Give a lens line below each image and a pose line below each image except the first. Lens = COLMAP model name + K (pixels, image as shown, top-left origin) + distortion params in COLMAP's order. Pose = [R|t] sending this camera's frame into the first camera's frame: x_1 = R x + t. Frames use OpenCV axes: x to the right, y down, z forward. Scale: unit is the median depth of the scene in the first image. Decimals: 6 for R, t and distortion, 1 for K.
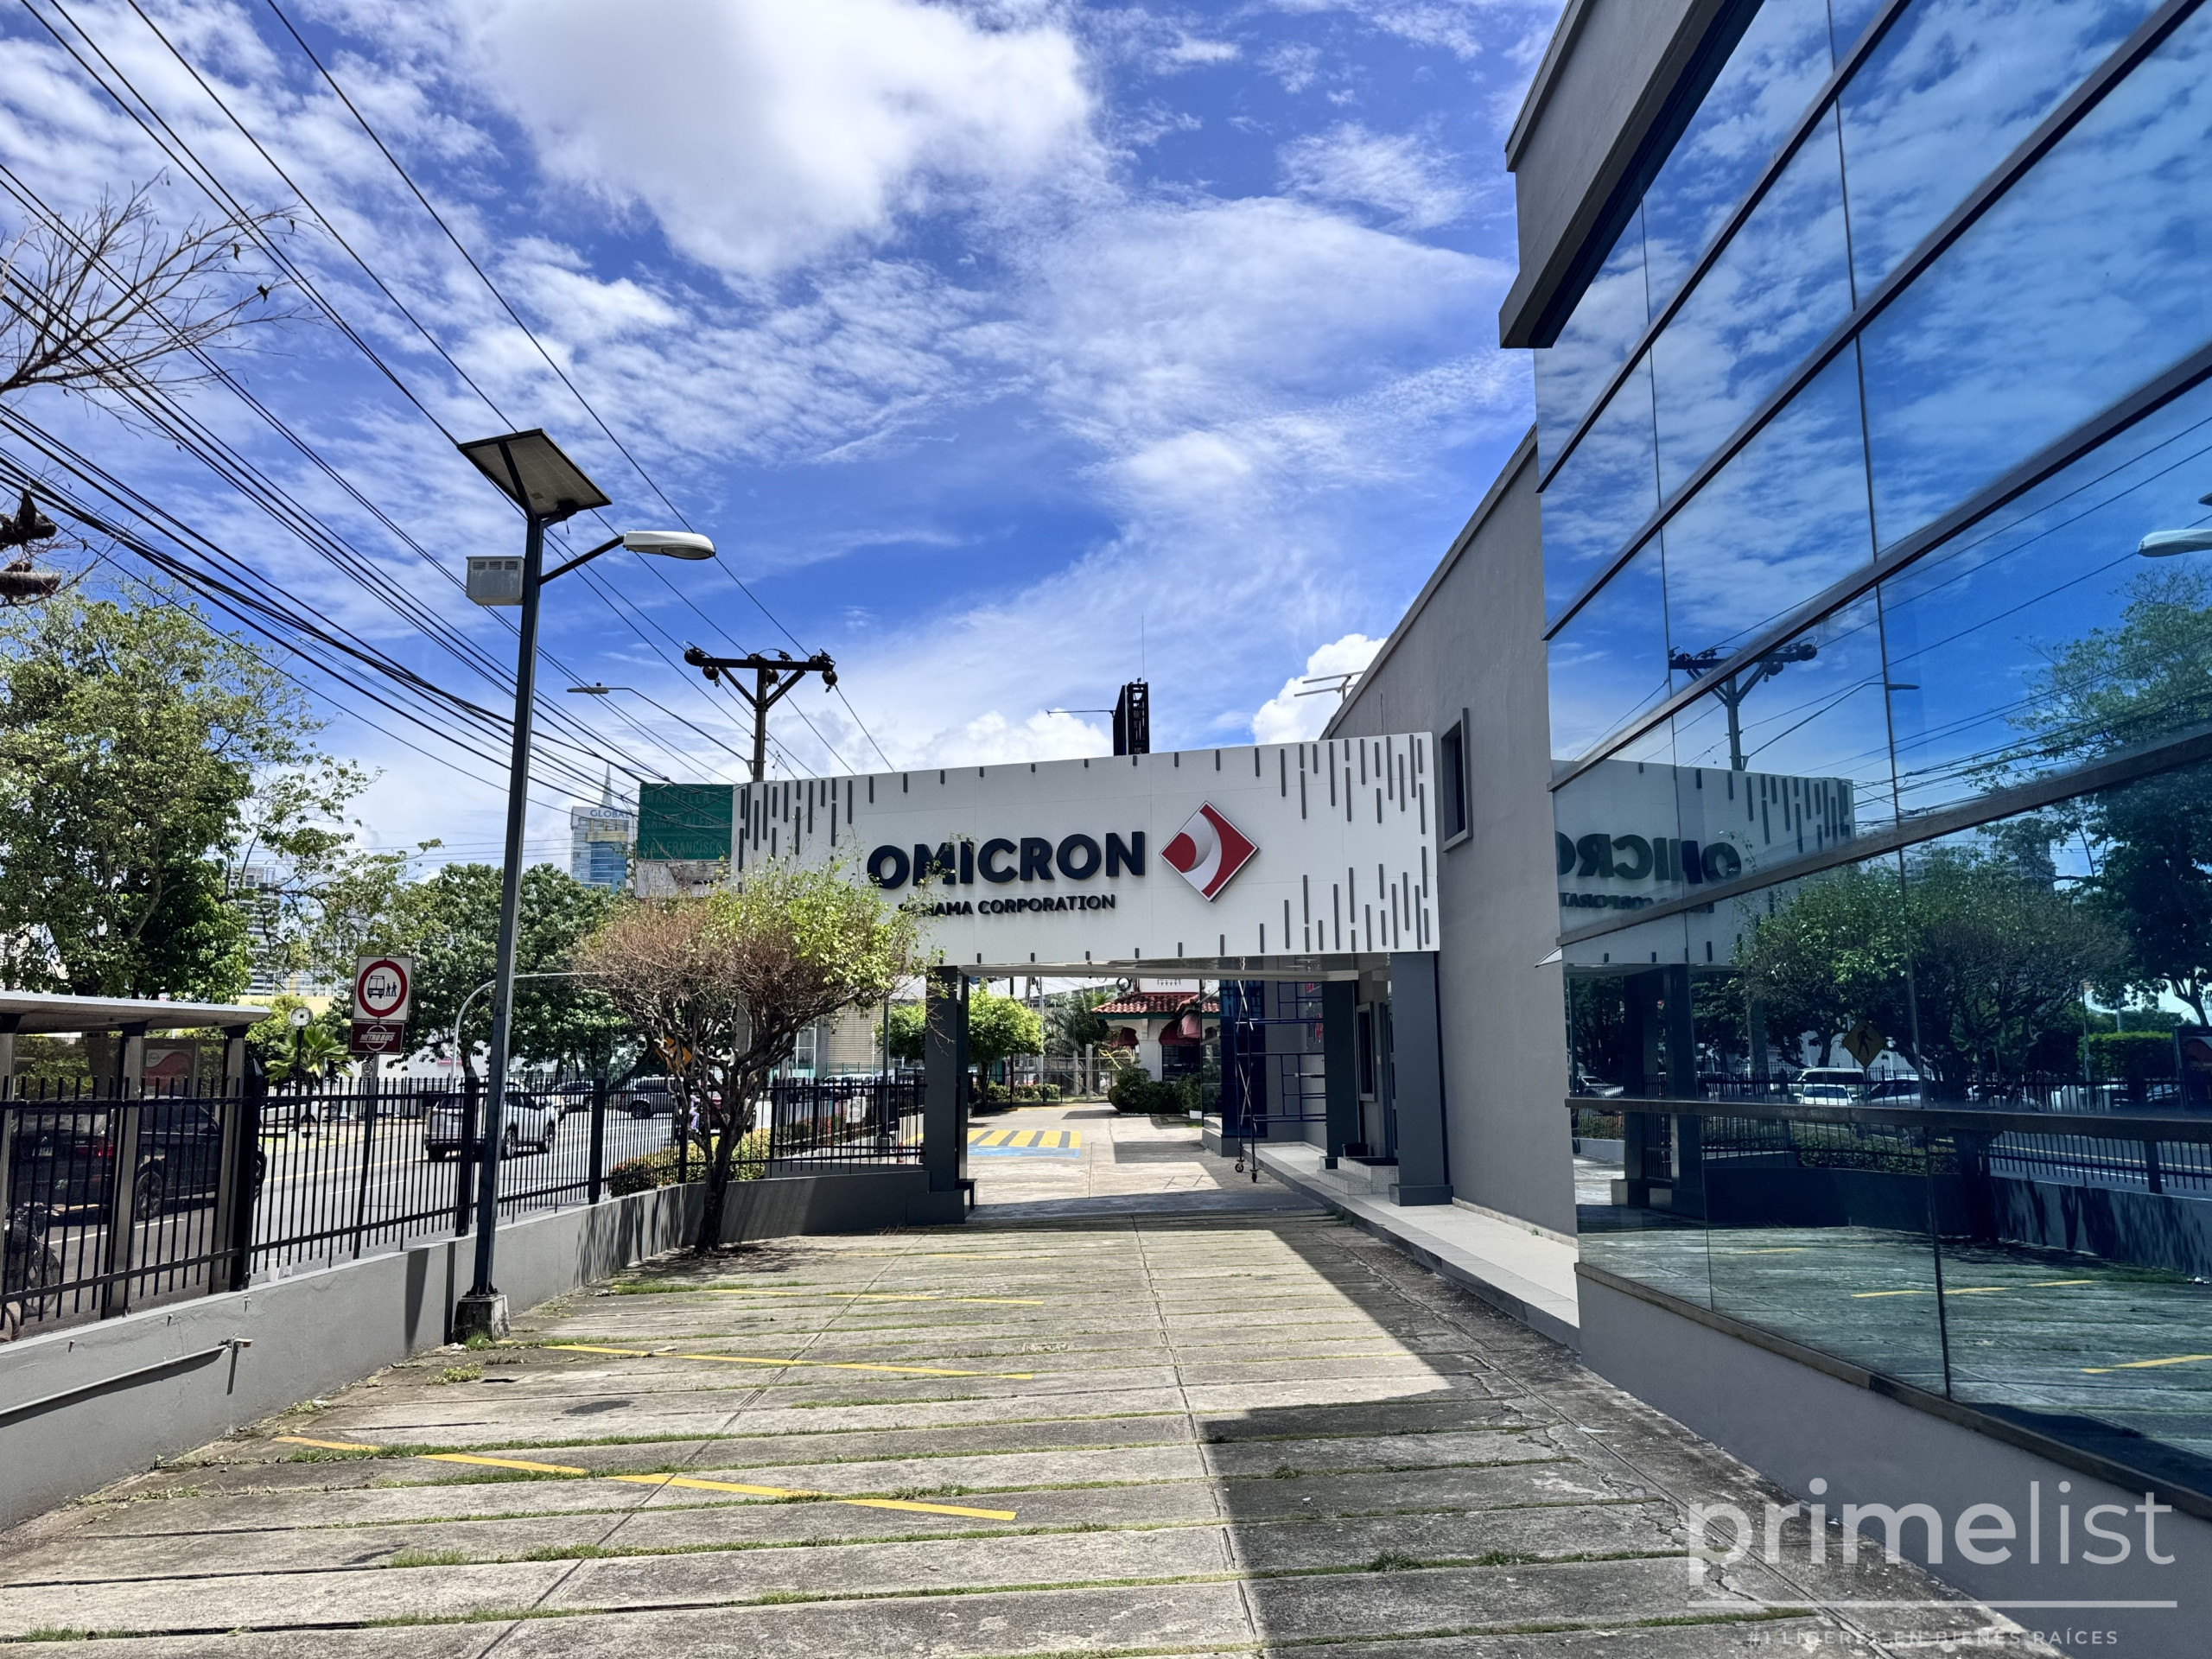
lens RADIAL K [[1447.3, 0, 1106.0], [0, 1447.3, 829.5], [0, 0, 1]] dist [0.014118, 0.002990]
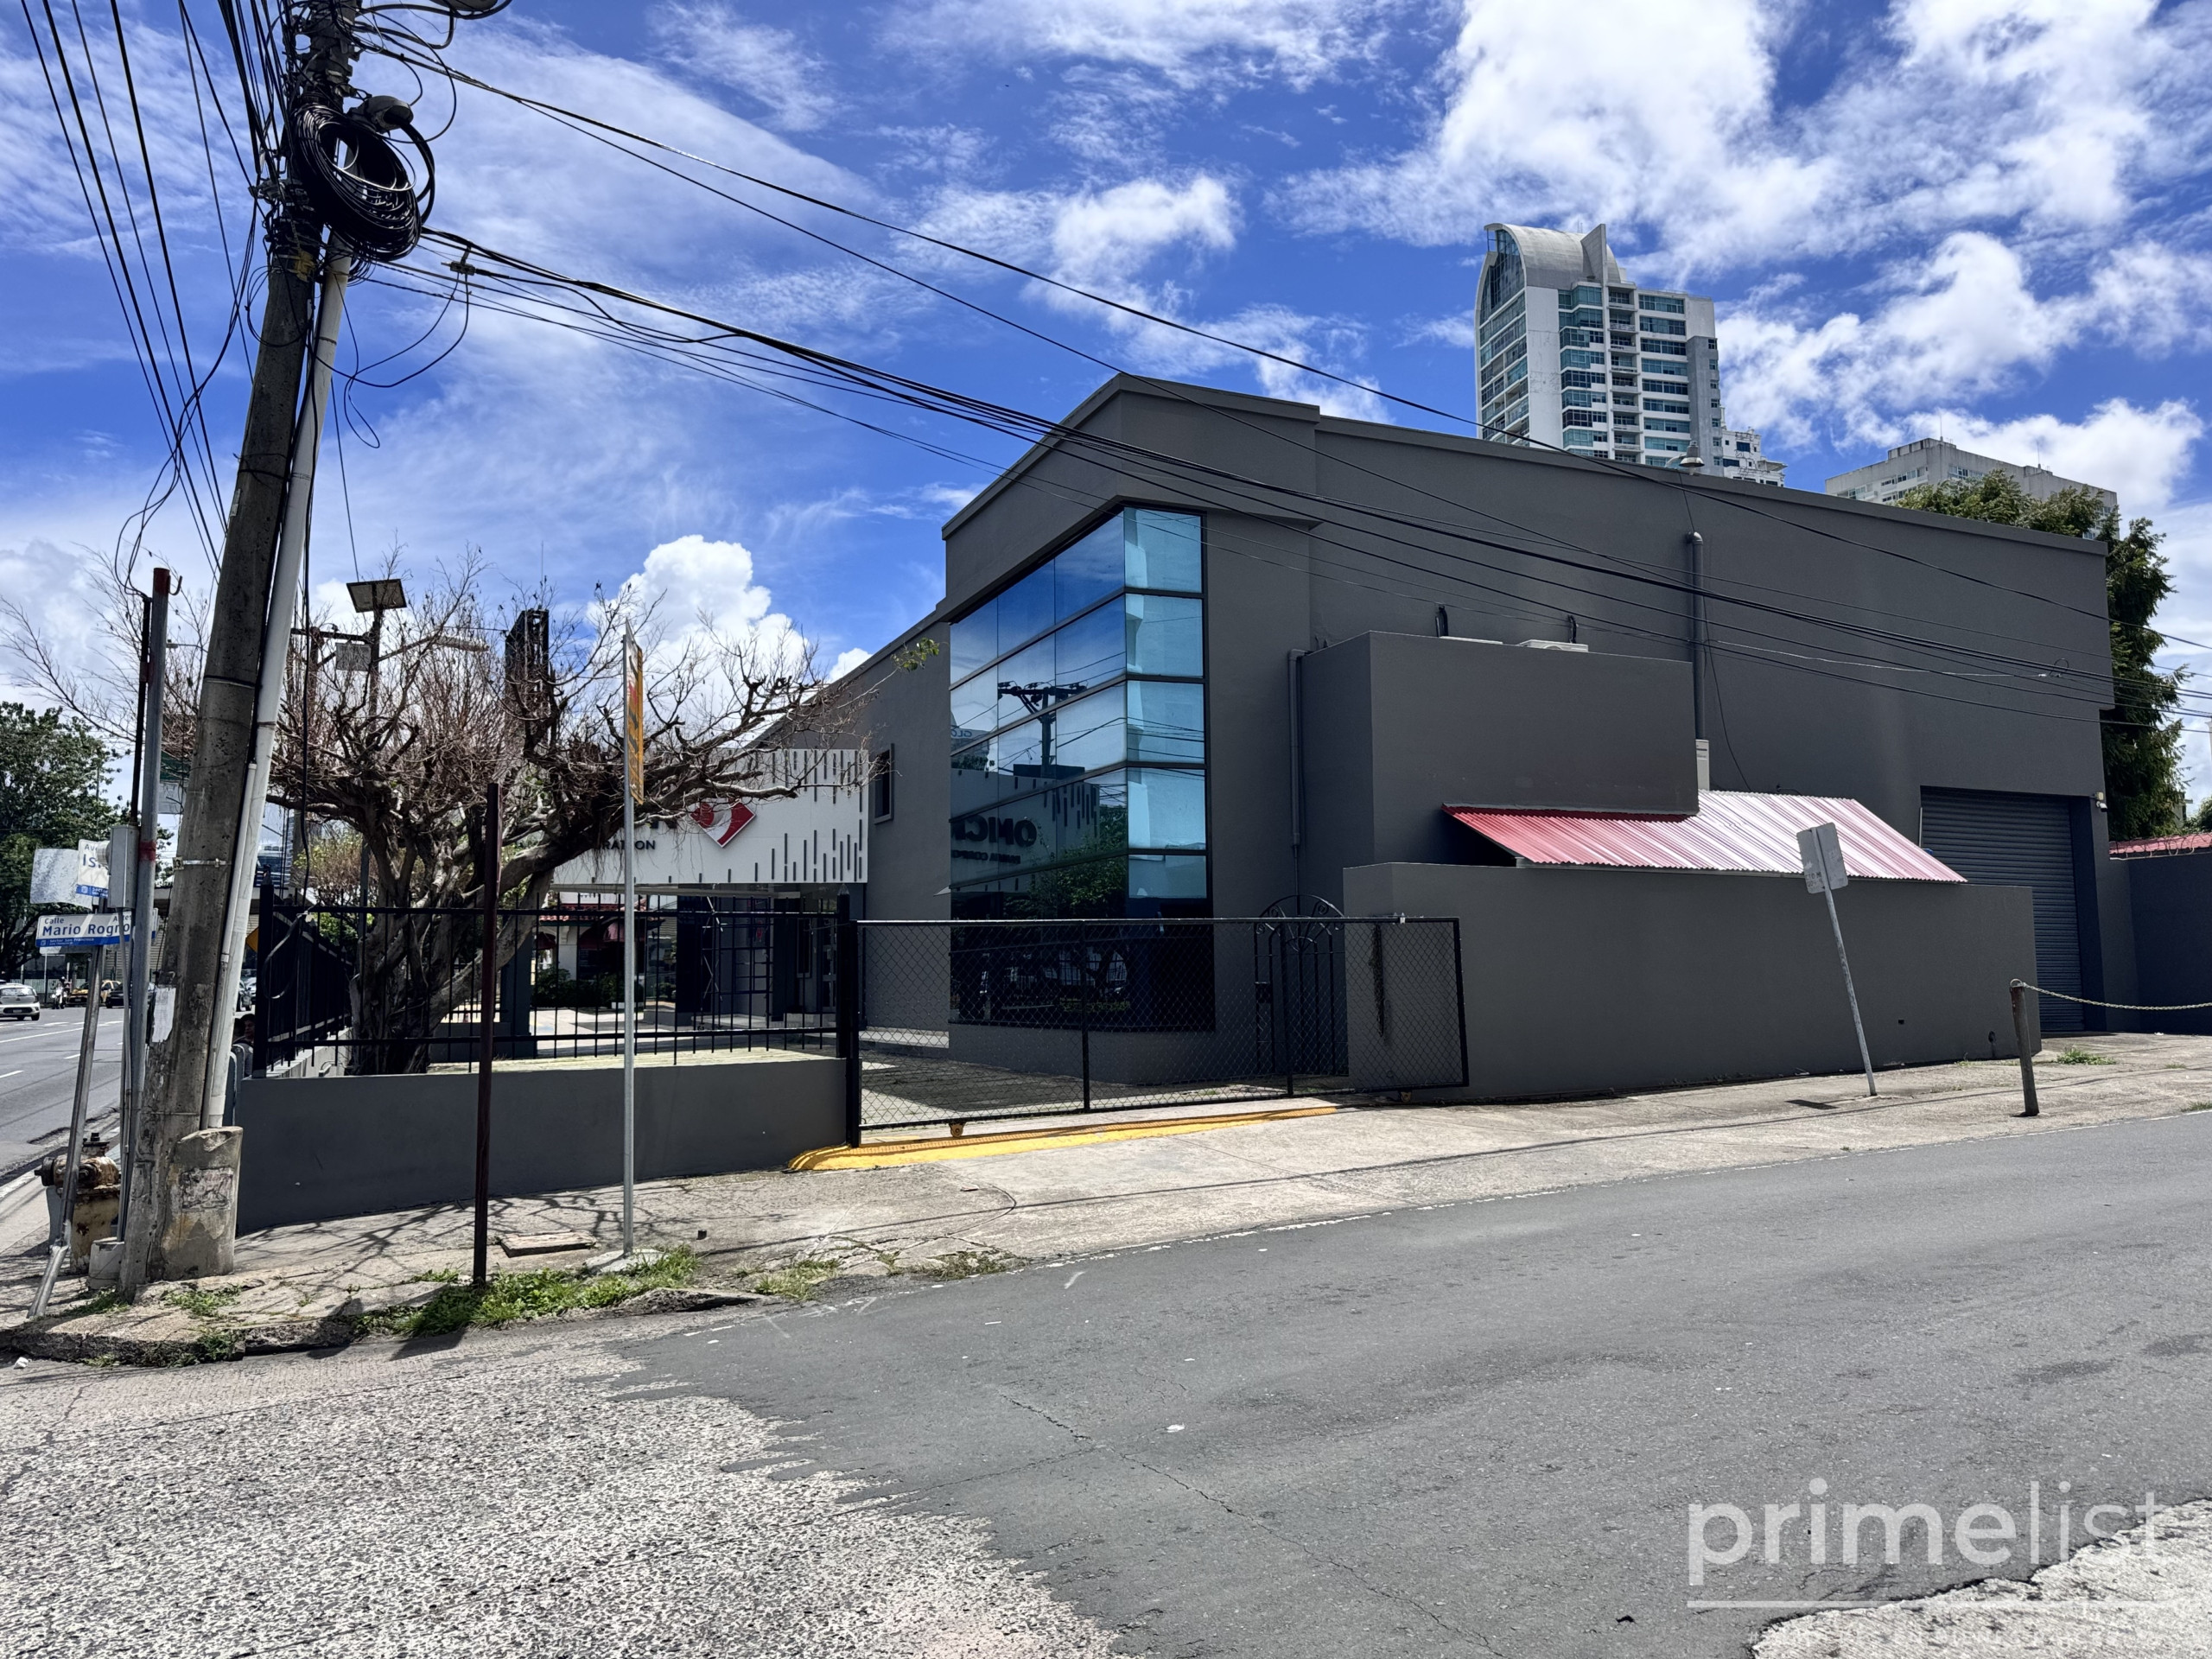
lens RADIAL K [[1447.3, 0, 1106.0], [0, 1447.3, 829.5], [0, 0, 1]] dist [0.014118, 0.002990]
pose [[0.900422, 0.035267, 0.433585, -0.195555], [-0.060919, 0.997109, 0.045407, -0.055145], [-0.430731, -0.067298, 0.899968, -0.488738]]
